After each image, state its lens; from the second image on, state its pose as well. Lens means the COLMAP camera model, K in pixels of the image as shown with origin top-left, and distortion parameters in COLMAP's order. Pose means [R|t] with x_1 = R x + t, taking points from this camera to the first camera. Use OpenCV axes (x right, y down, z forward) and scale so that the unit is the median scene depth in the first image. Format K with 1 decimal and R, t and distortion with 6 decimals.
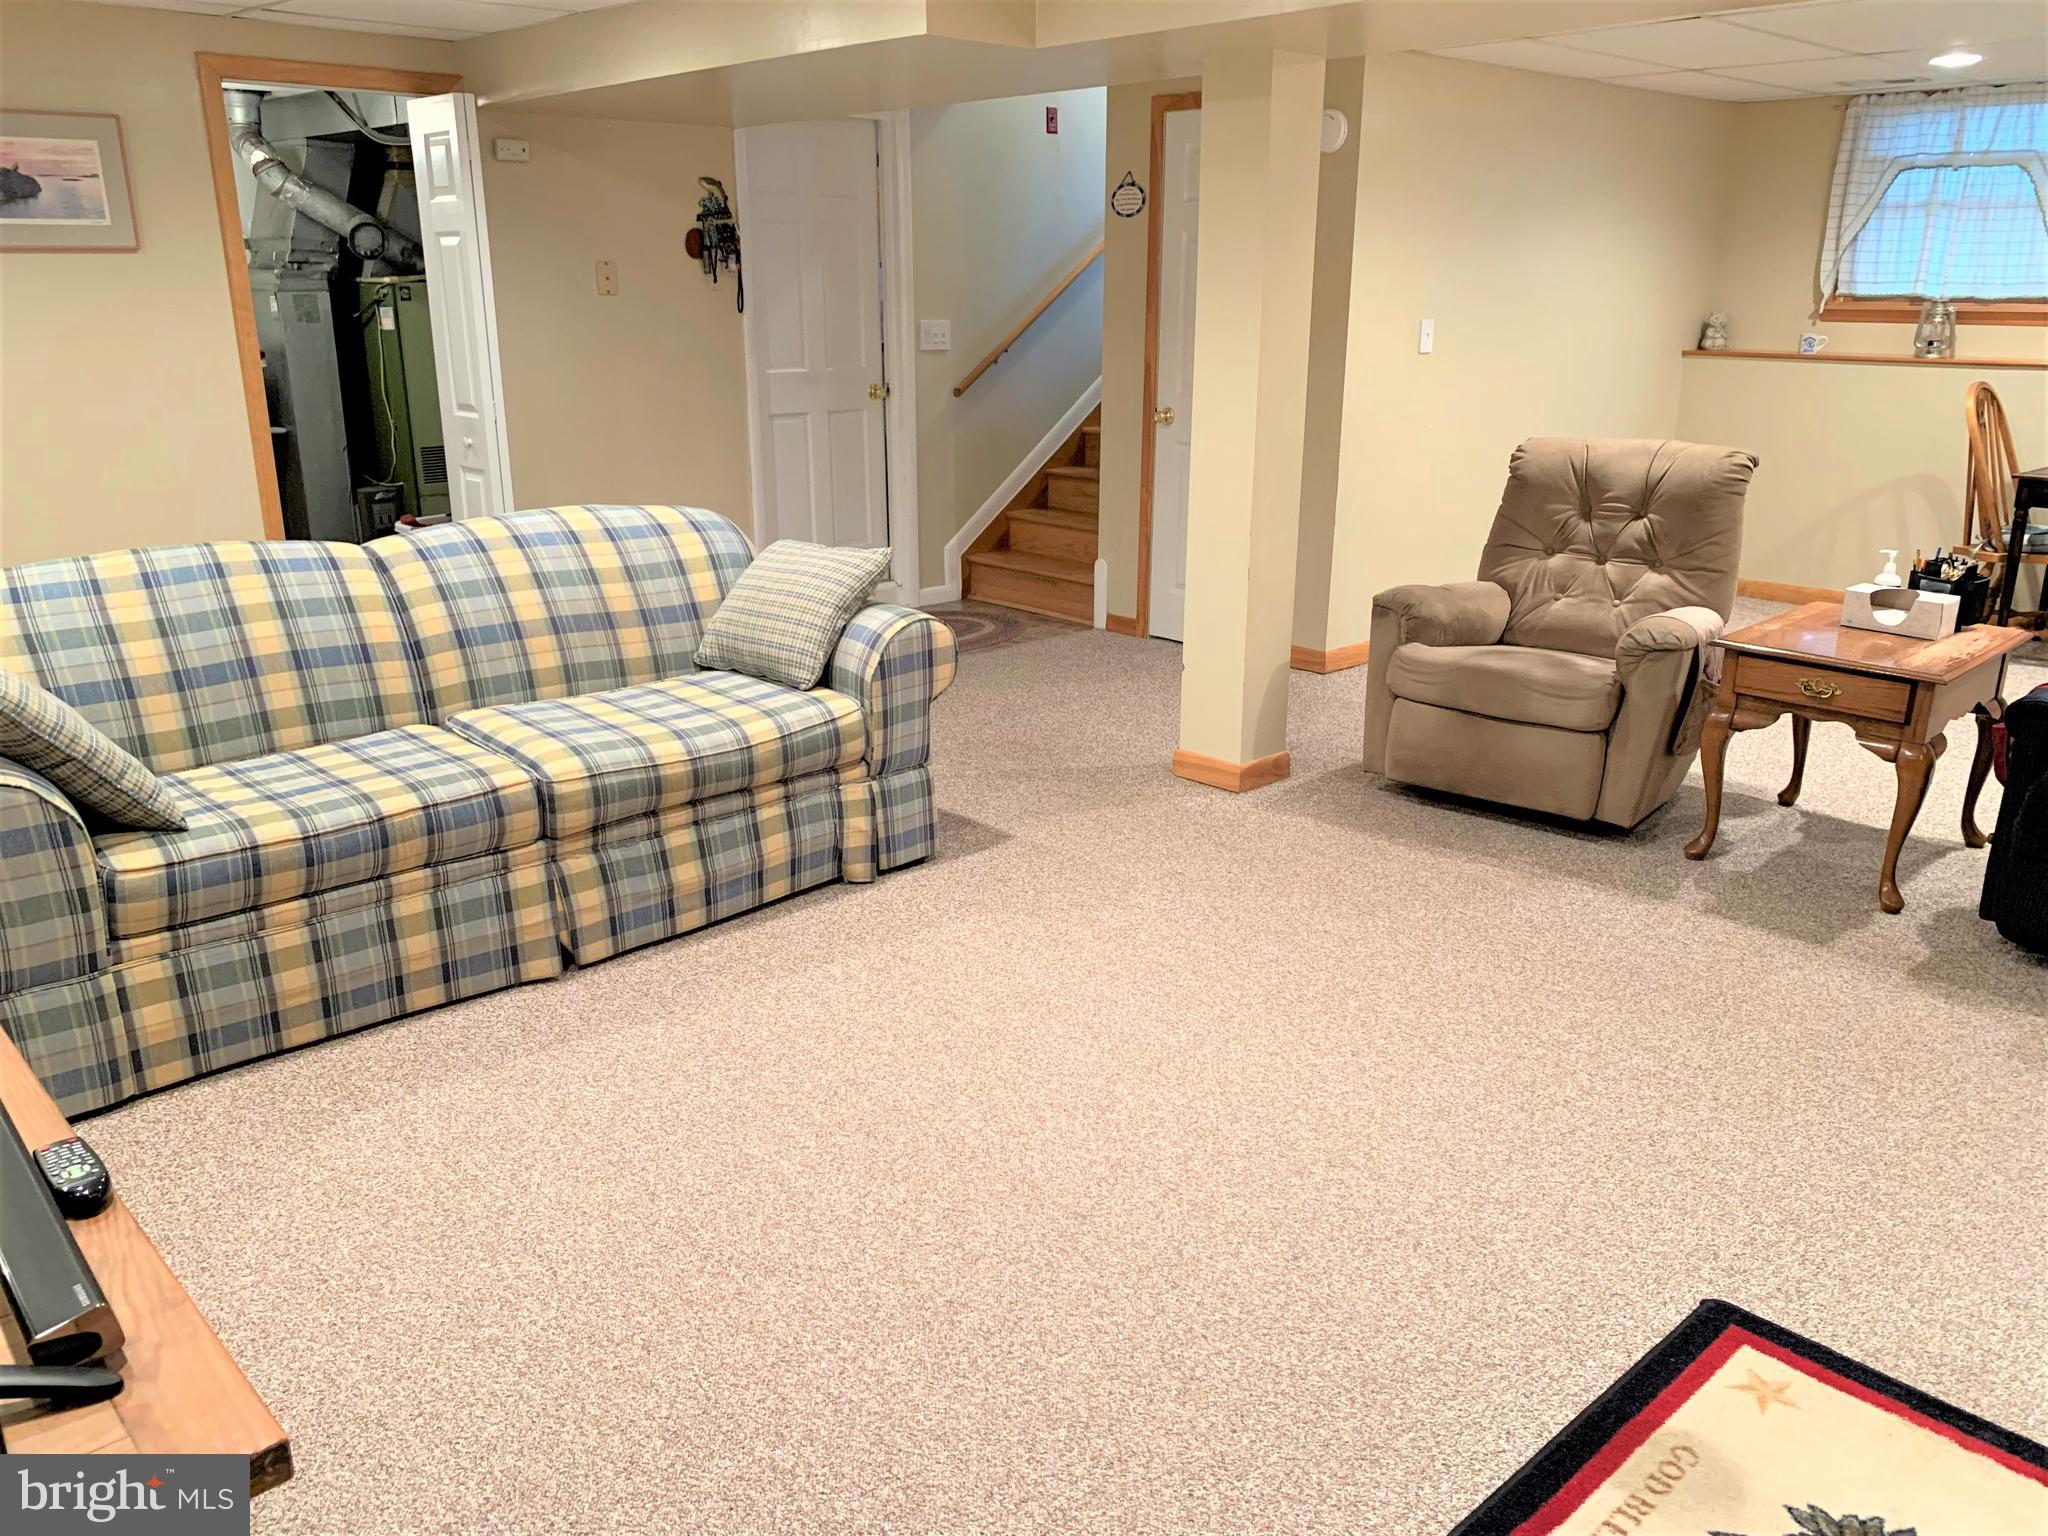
lens RADIAL K [[1566.7, 0, 1023.7], [0, 1566.7, 767.9], [0, 0, 1]] dist [0.044028, -0.054762]
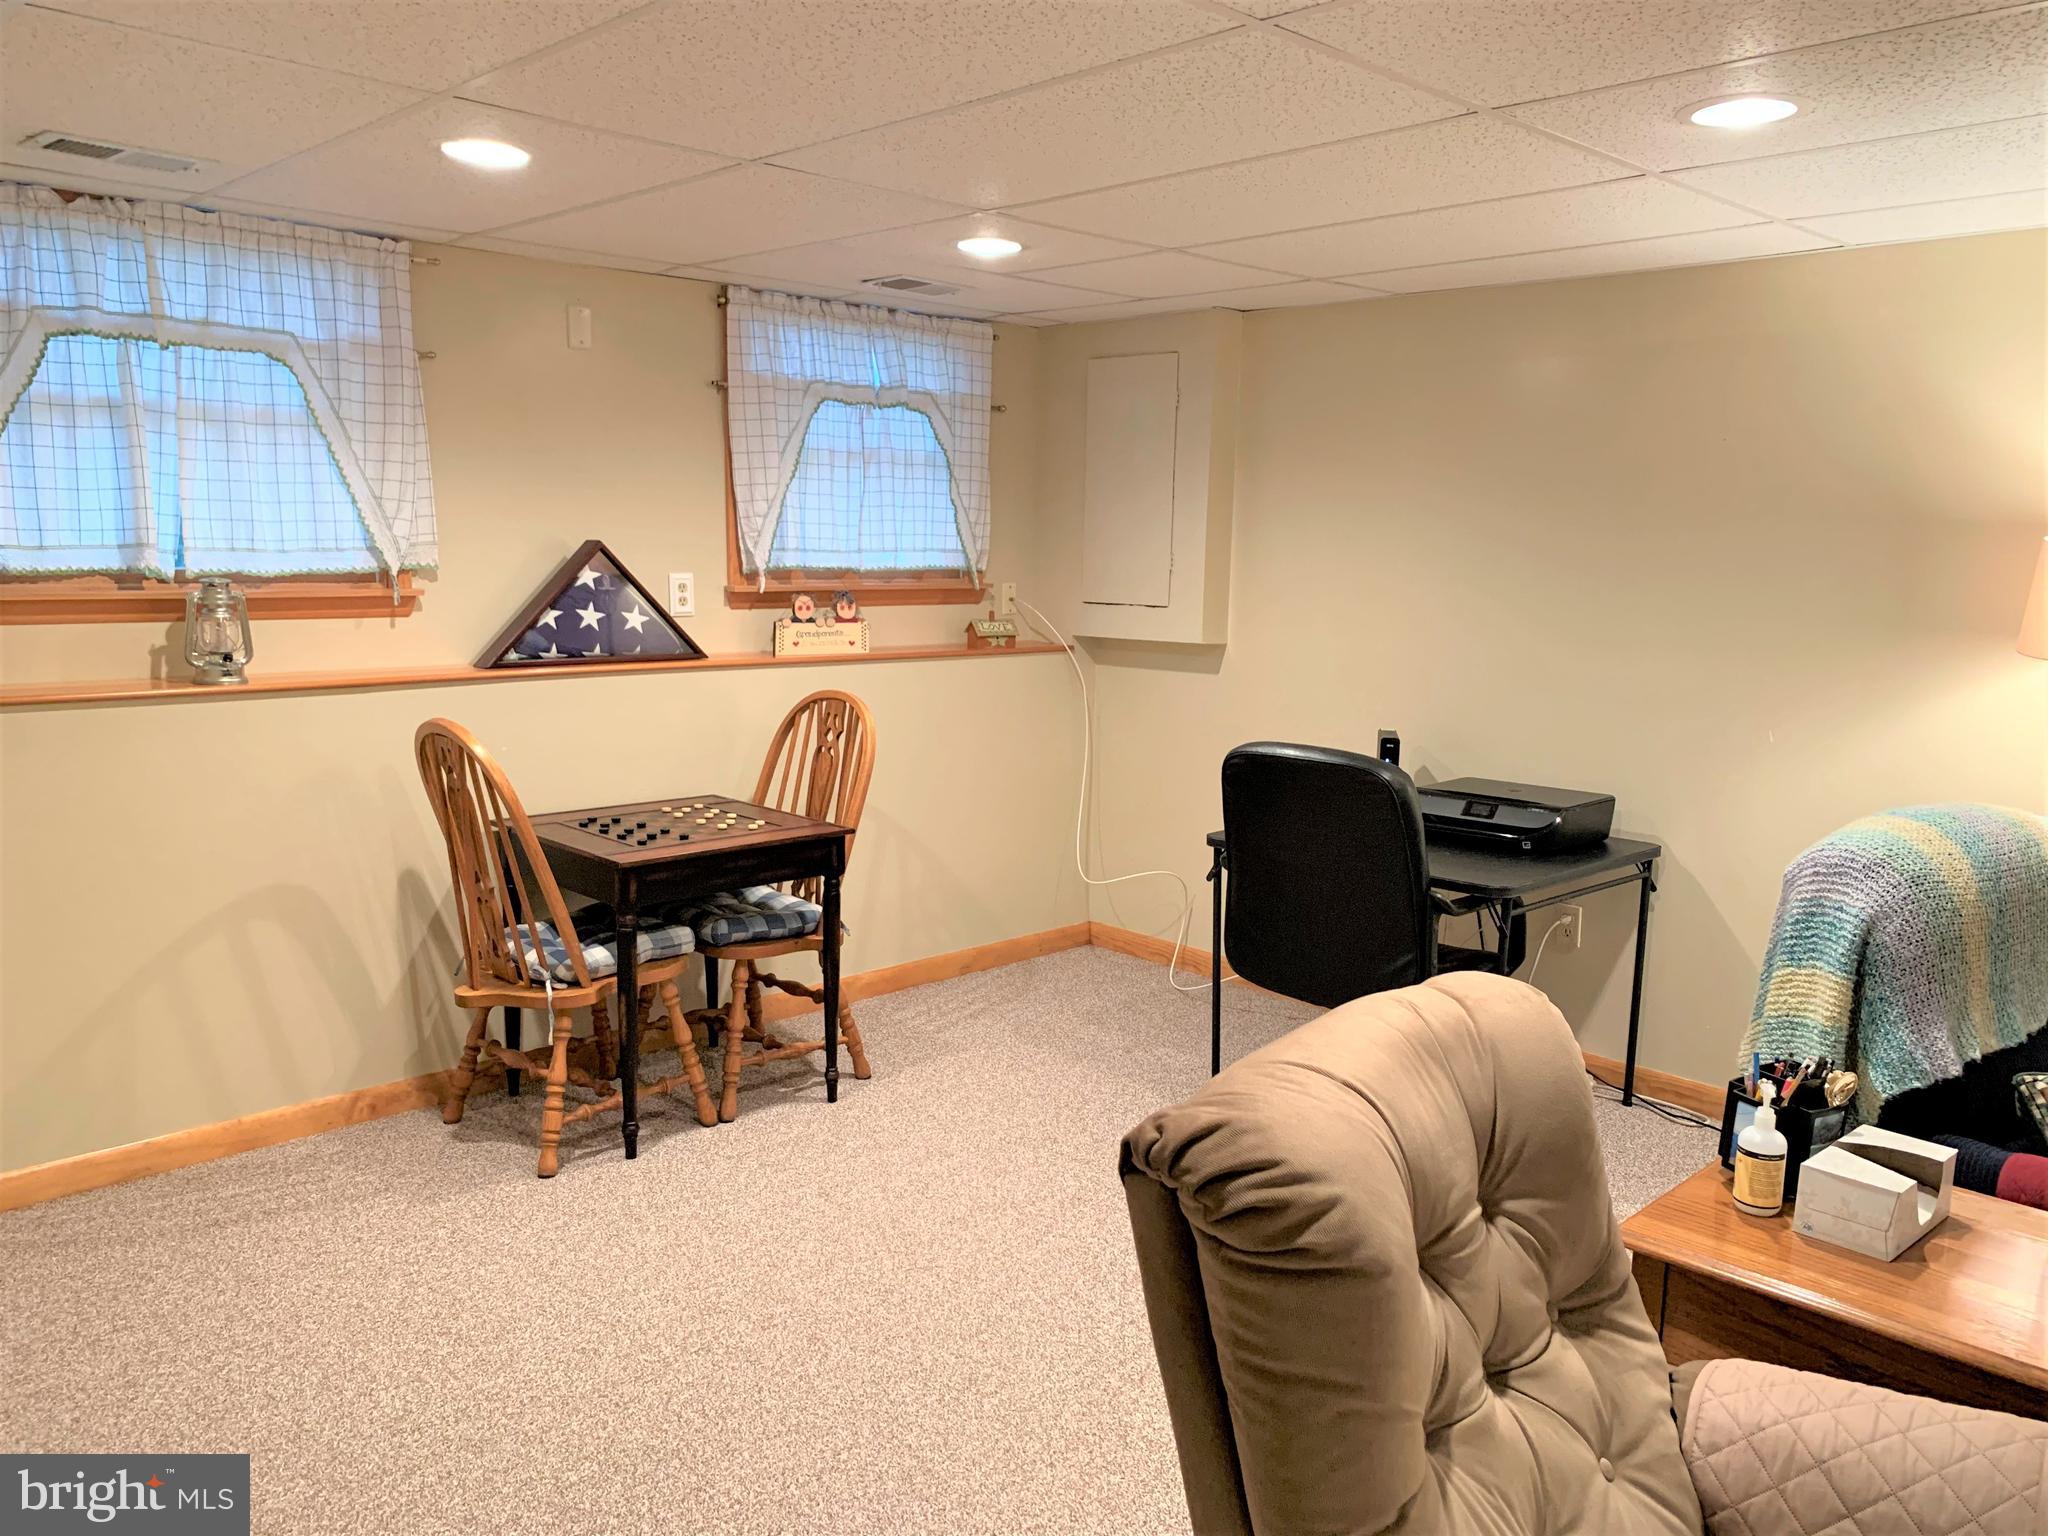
lens RADIAL K [[1566.7, 0, 1023.7], [0, 1566.7, 766.7], [0, 0, 1]] dist [0.044028, -0.054762]
pose [[-0.027934, -0.129715, 0.991158, 0.024611], [0.292249, 0.947162, 0.132193, -0.228733], [-0.955934, 0.293358, 0.011451, 0.757719]]
